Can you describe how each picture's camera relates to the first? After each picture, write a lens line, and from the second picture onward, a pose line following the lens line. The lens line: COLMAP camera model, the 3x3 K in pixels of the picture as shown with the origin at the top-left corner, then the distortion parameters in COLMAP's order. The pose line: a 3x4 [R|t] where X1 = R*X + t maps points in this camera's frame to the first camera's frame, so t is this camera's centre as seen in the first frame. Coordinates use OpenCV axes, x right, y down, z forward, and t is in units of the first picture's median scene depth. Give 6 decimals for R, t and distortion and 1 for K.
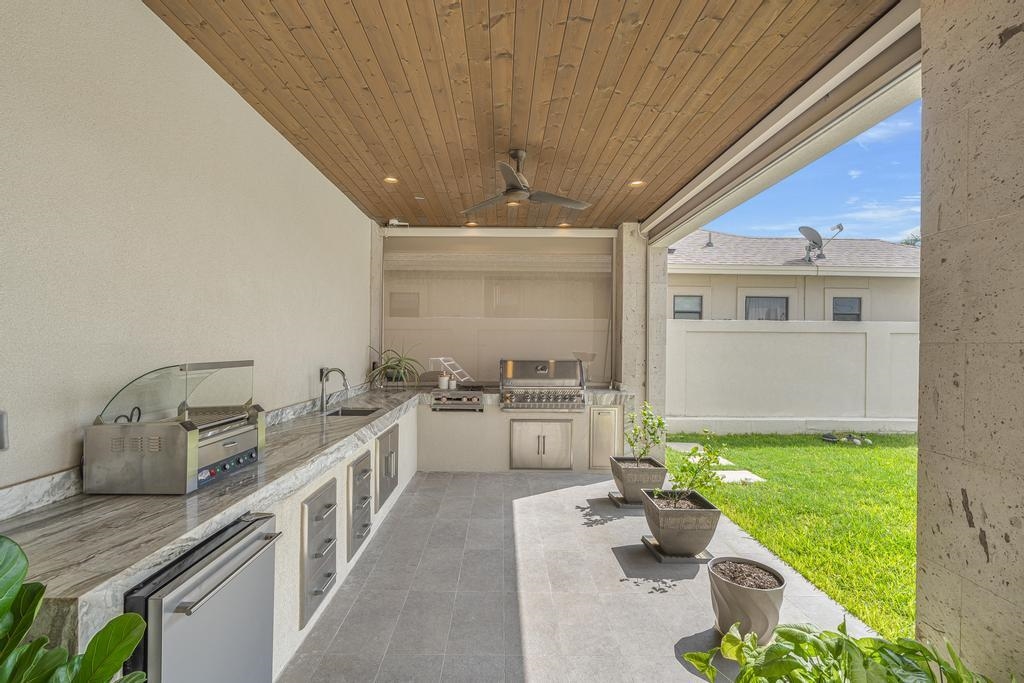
lens RADIAL K [[460.4, 0, 508.6], [0, 460.4, 336.2], [0, 0, 1]] dist [-0.001277, 0.000235]
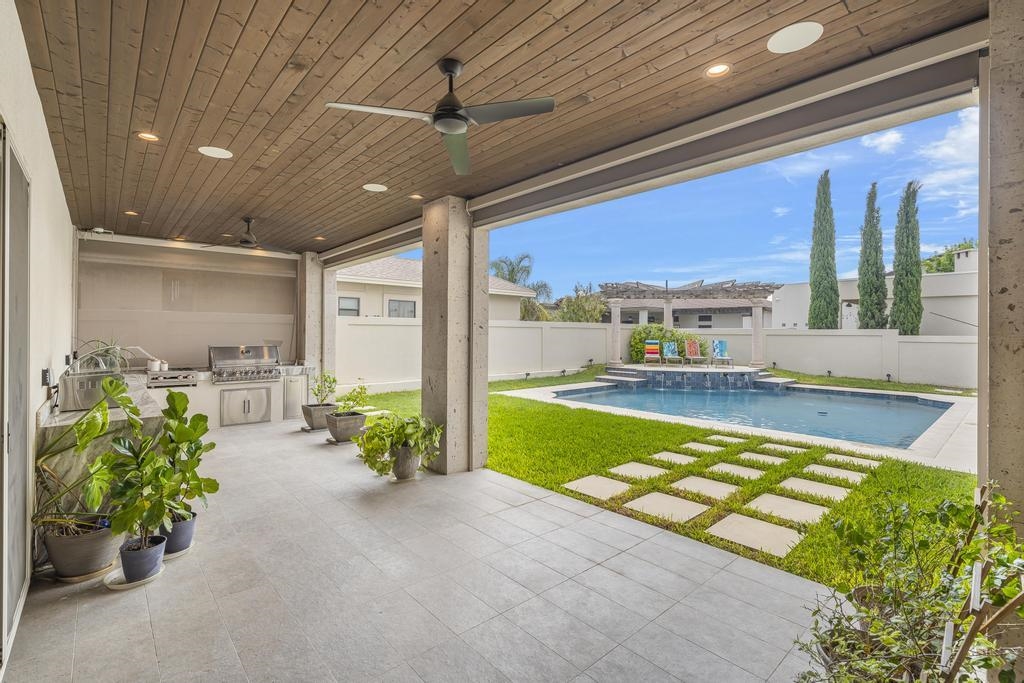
lens RADIAL K [[460.4, 0, 508.6], [0, 460.4, 336.2], [0, 0, 1]] dist [-0.001277, 0.000235]
pose [[0.760236, -0.009079, 0.649584, -0.221132], [-0.005726, 0.999770, 0.020675, -0.009886], [-0.649622, -0.019438, 0.760009, -0.553564]]
